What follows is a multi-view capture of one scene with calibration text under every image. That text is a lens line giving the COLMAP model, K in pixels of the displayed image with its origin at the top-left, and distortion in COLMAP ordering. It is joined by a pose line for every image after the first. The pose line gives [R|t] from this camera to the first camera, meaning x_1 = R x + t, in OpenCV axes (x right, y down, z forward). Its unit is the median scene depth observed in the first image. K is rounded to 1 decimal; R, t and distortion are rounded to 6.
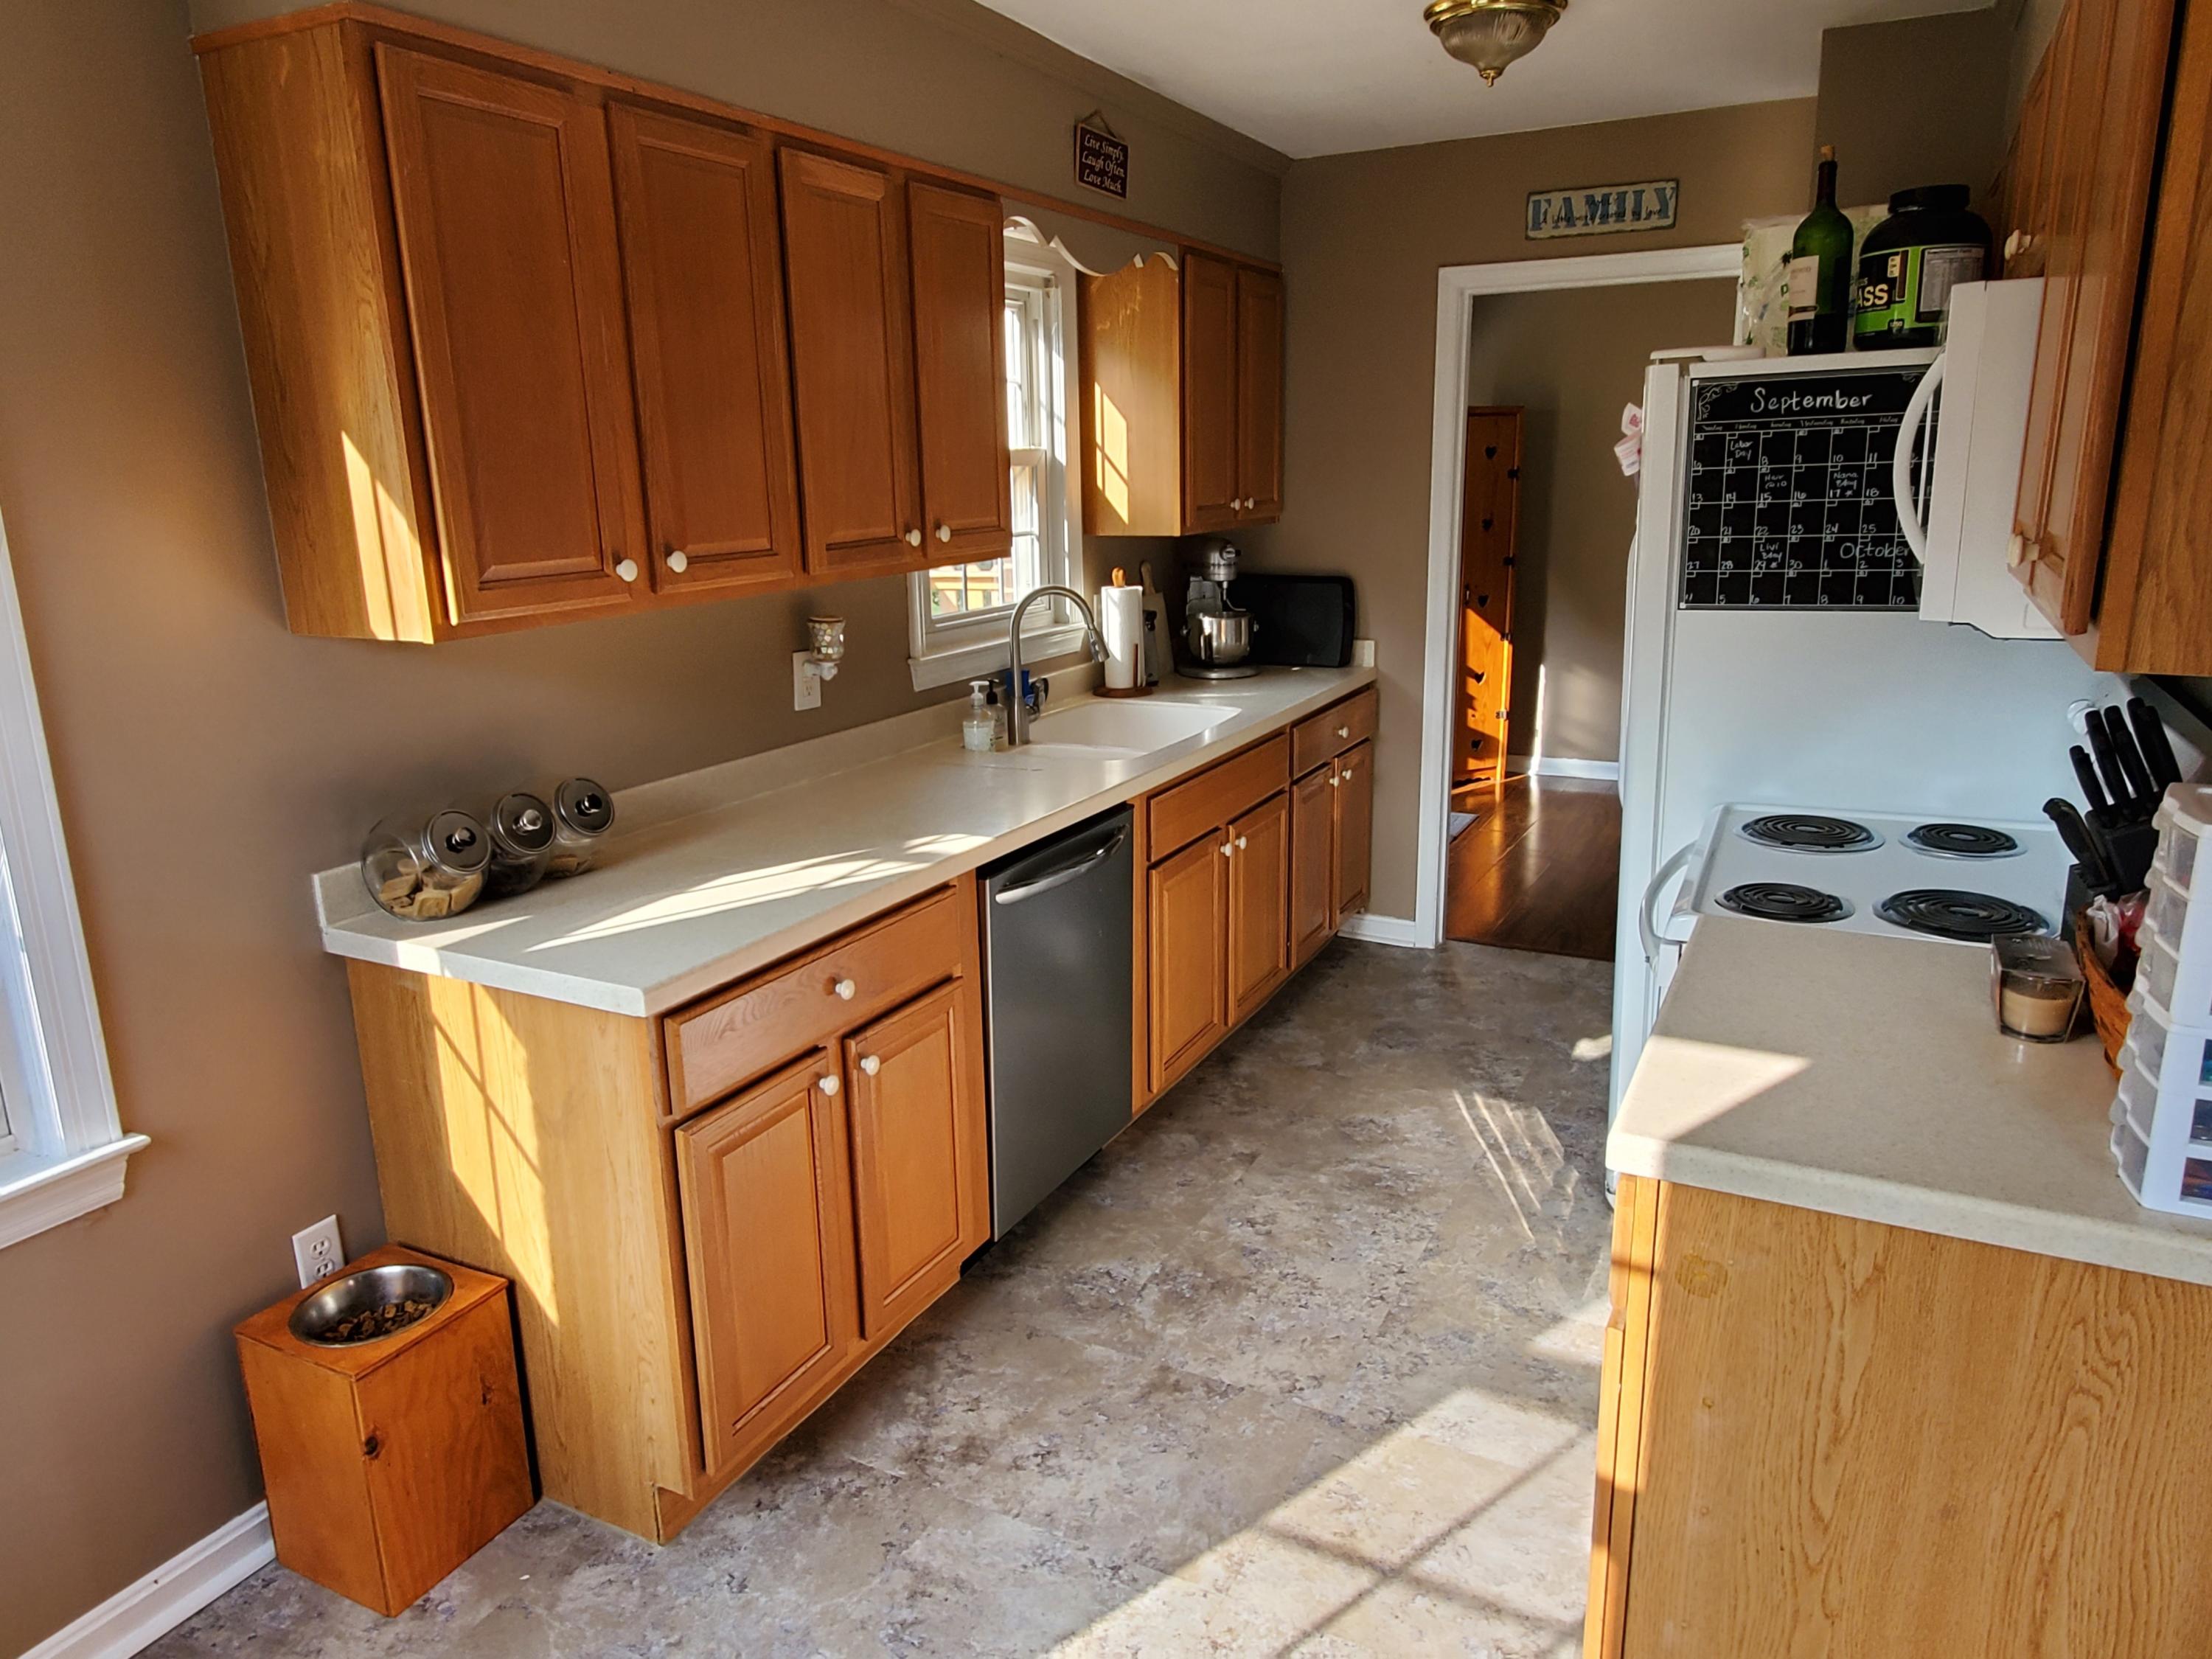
lens RADIAL K [[1428.2, 0, 1116.6], [0, 1428.2, 824.6], [0, 0, 1]] dist [-0.009674, -0.005841]
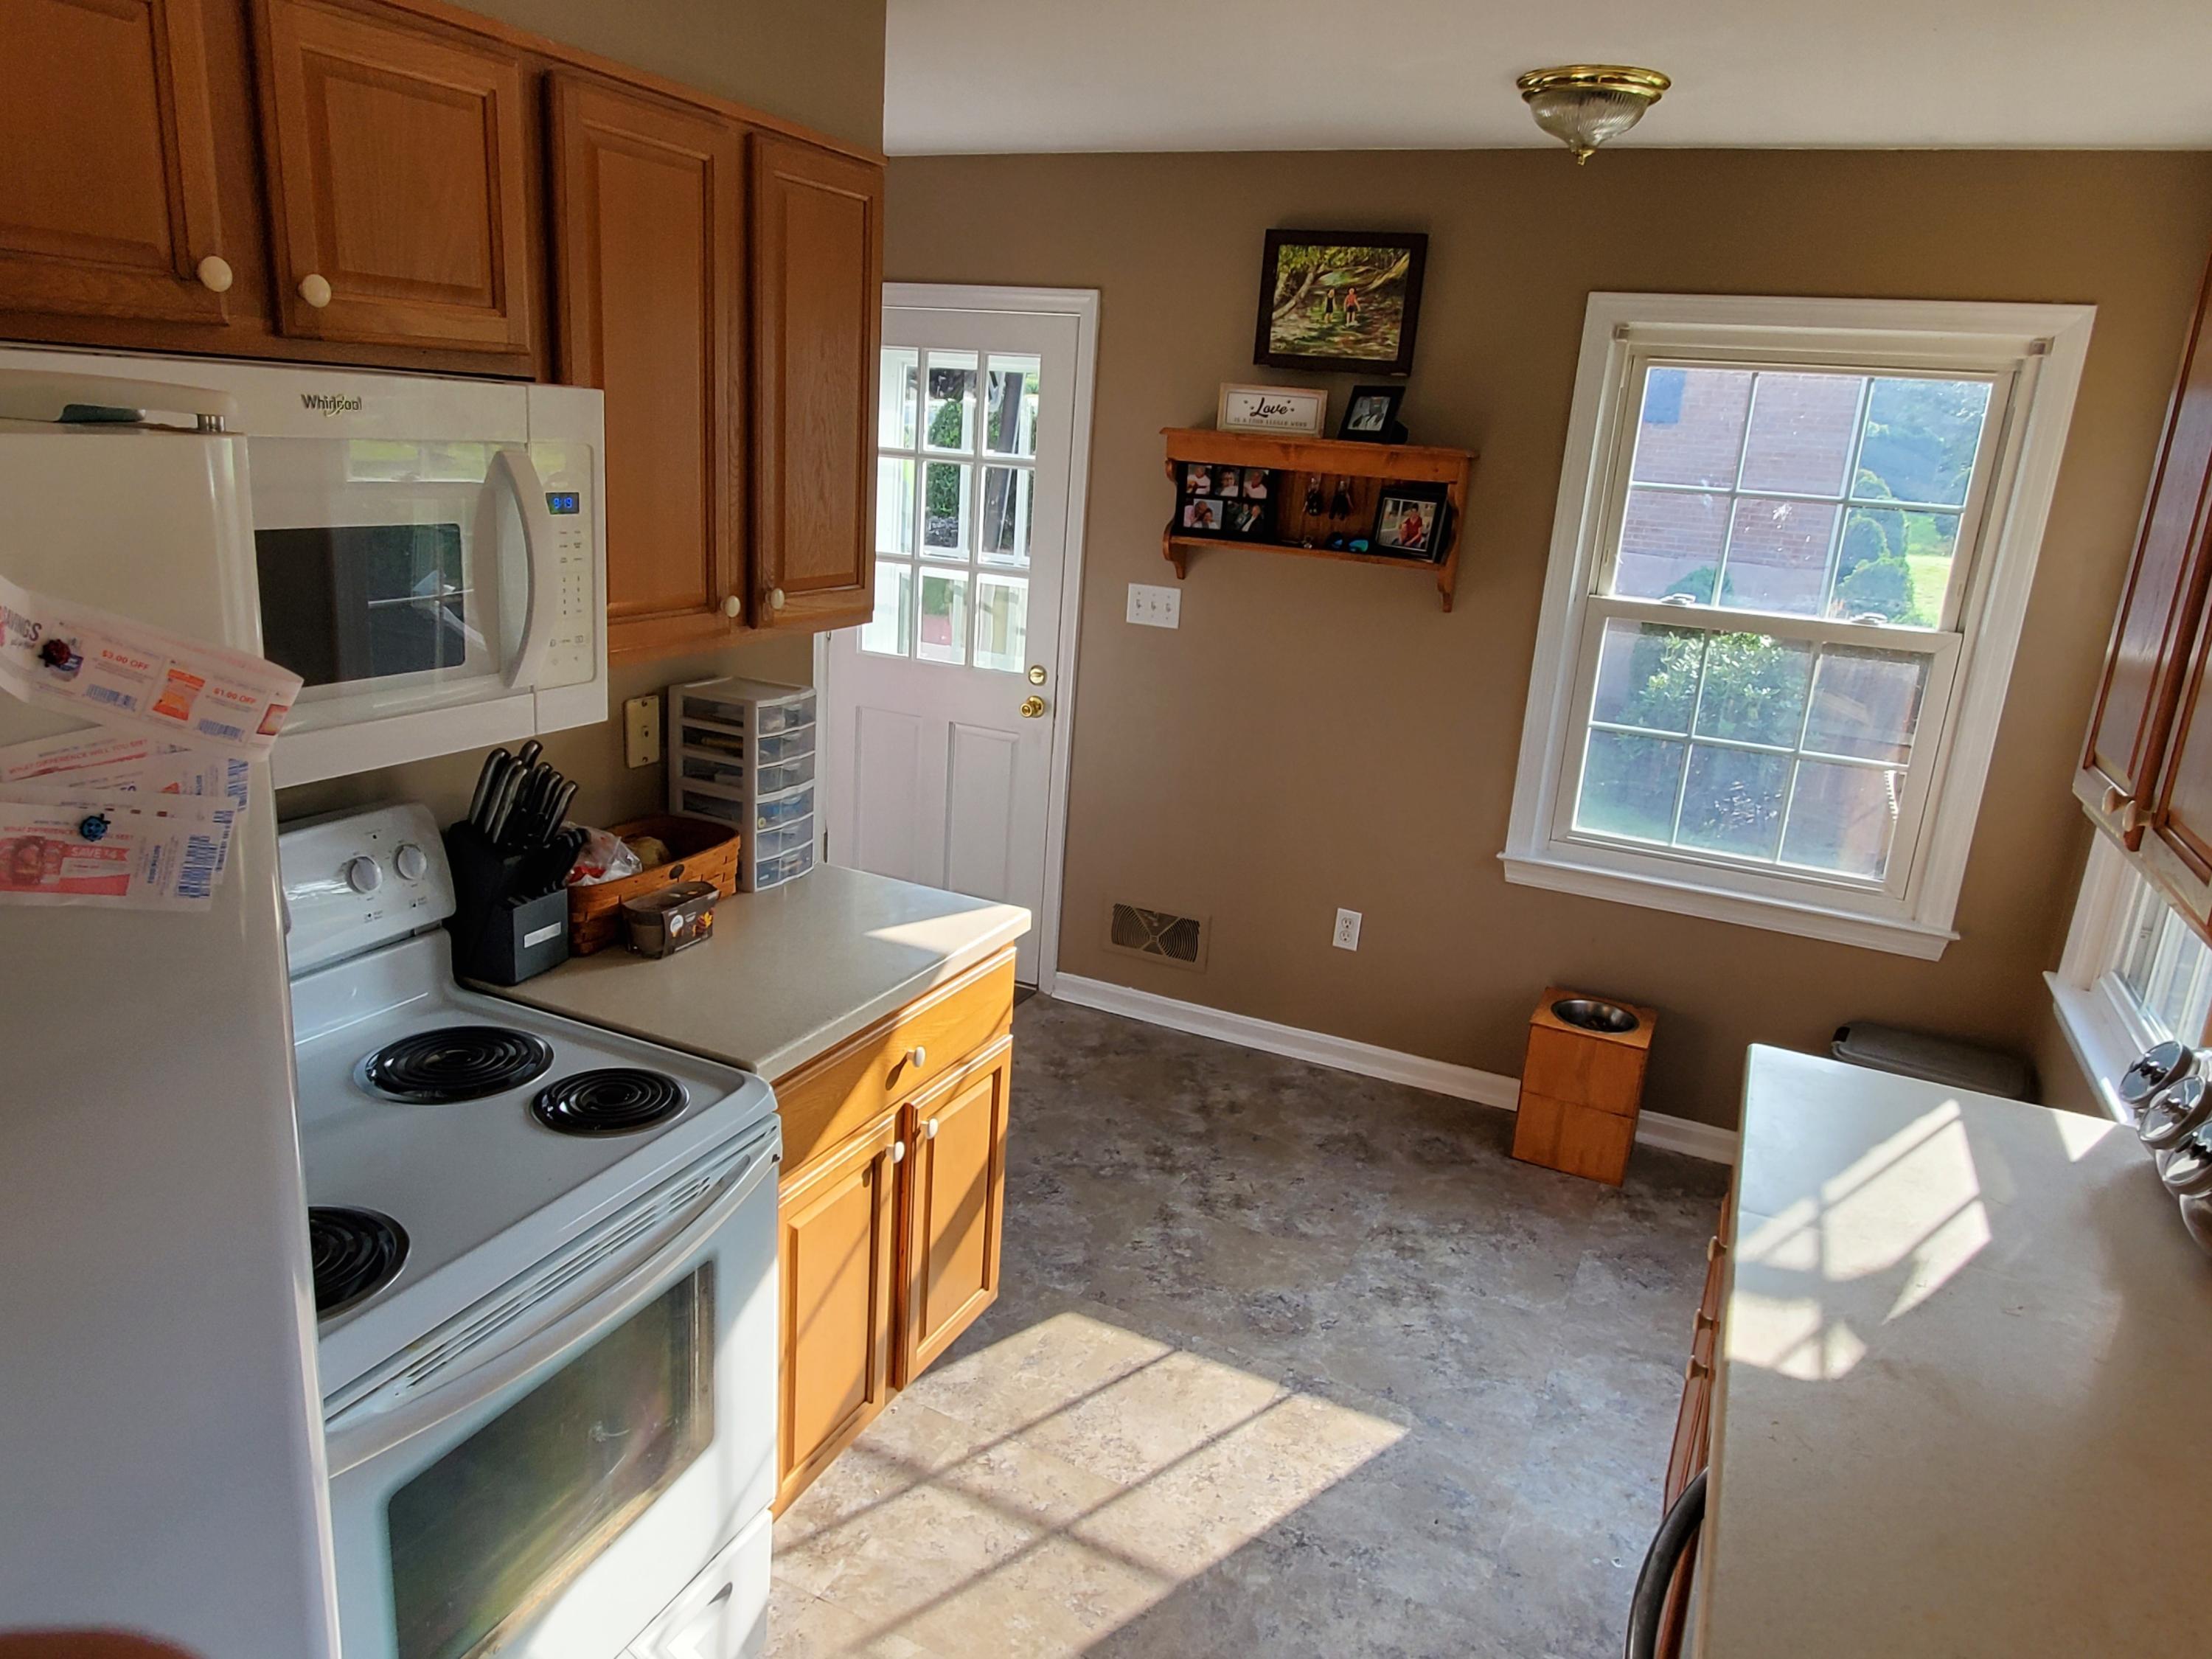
lens RADIAL K [[1428.2, 0, 1089.3], [0, 1428.2, 822.7], [0, 0, 1]] dist [-0.009674, -0.005841]
pose [[-0.998817, -0.034356, -0.034418, 0.204940], [-0.046865, 0.868985, 0.492615, -0.476625], [0.012984, 0.493645, -0.869567, 1.536874]]
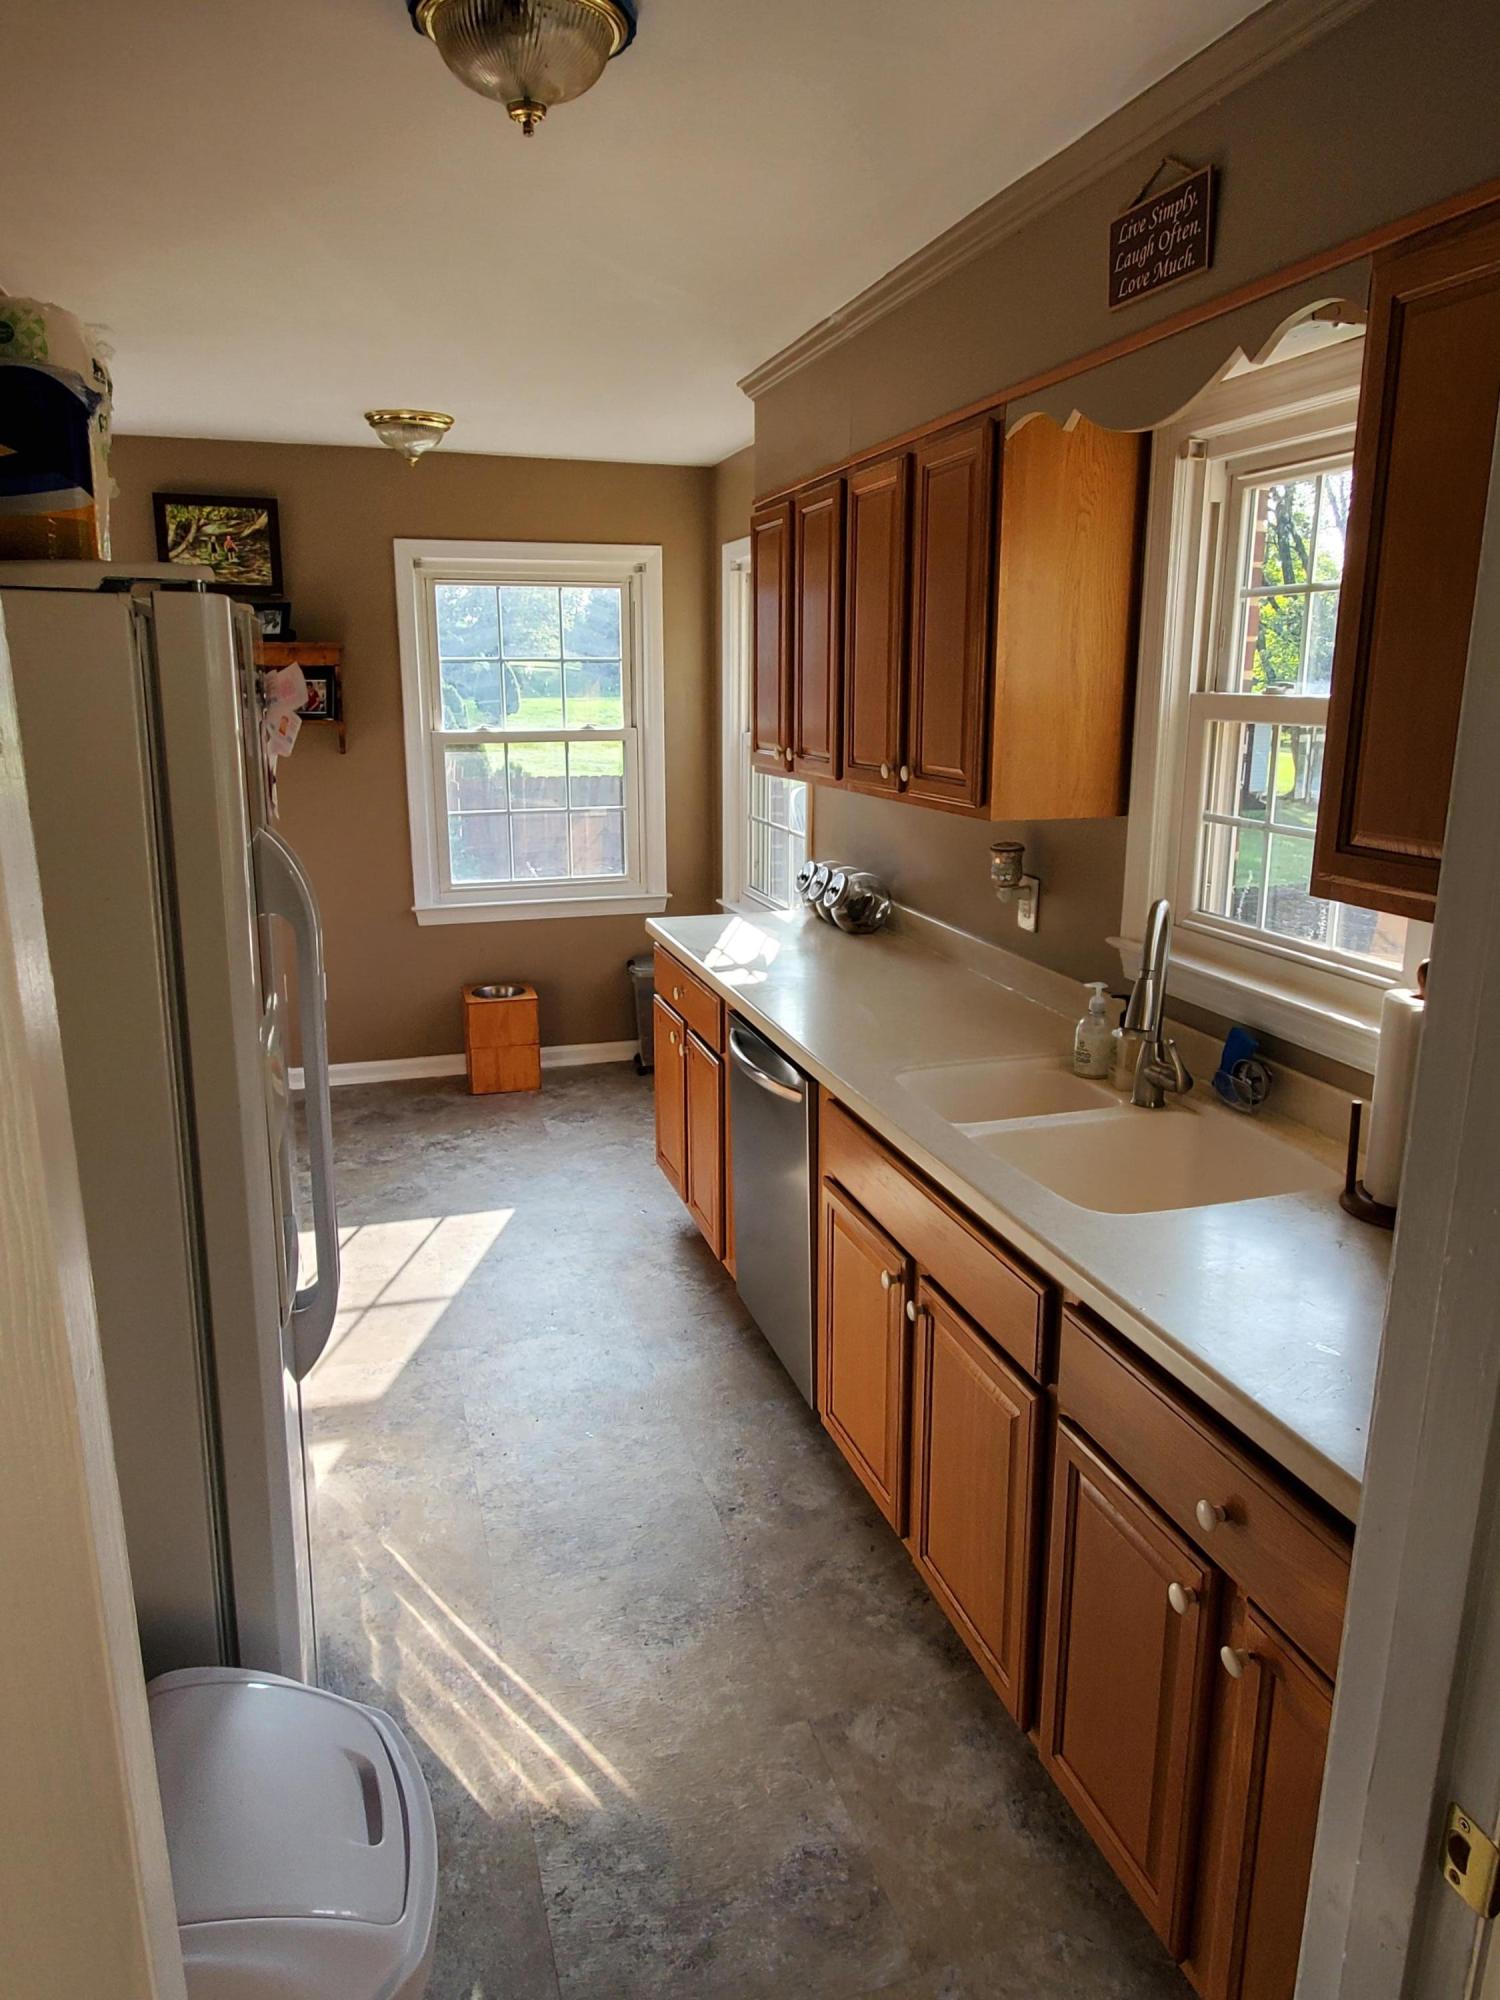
lens RADIAL K [[1291.3, 0, 755.0], [0, 1291.3, 987.4], [0, 0, 1]] dist [-0.009674, -0.005841]
pose [[-0.714573, 0.187661, -0.673920, 0.798696], [-0.153973, 0.897534, 0.413190, -0.555421], [0.682406, 0.399020, -0.612459, 1.977831]]
